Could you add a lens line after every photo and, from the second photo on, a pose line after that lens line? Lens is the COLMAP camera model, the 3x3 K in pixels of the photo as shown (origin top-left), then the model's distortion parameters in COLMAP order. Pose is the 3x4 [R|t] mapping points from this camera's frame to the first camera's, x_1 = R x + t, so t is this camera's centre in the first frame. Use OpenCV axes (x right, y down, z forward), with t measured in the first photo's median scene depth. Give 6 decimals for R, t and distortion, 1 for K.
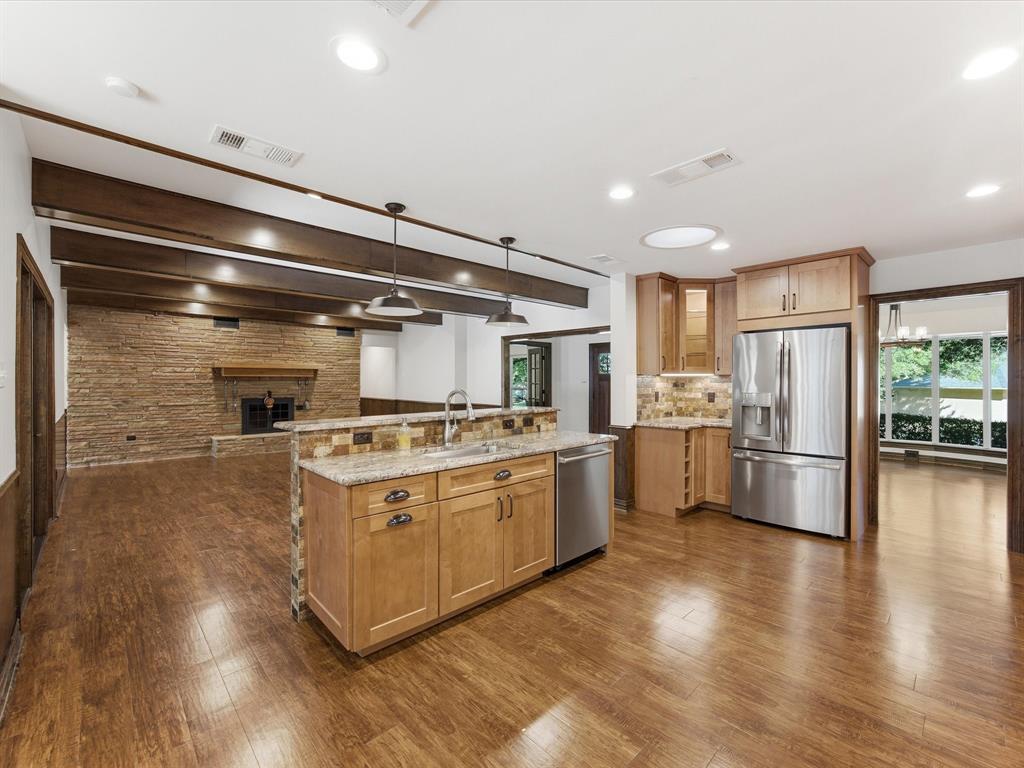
lens RADIAL K [[446.7, 0, 512.5], [0, 446.7, 383.6], [0, 0, 1]] dist [-0.021467, -0.000198]
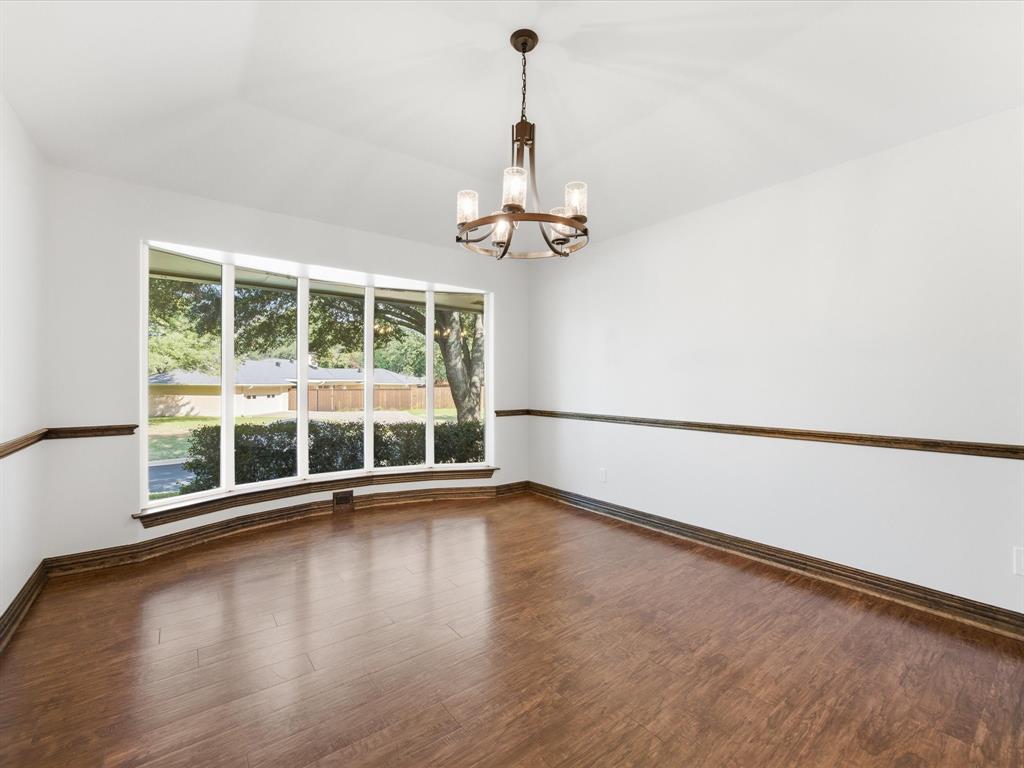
lens RADIAL K [[446.7, 0, 511.3], [0, 446.7, 383.0], [0, 0, 1]] dist [-0.021467, -0.000198]
pose [[0.111033, -0.001254, 0.993816, 0.124955], [-0.000720, 0.999999, 0.001342, 0.006854], [-0.993816, -0.000865, 0.111032, 0.228820]]
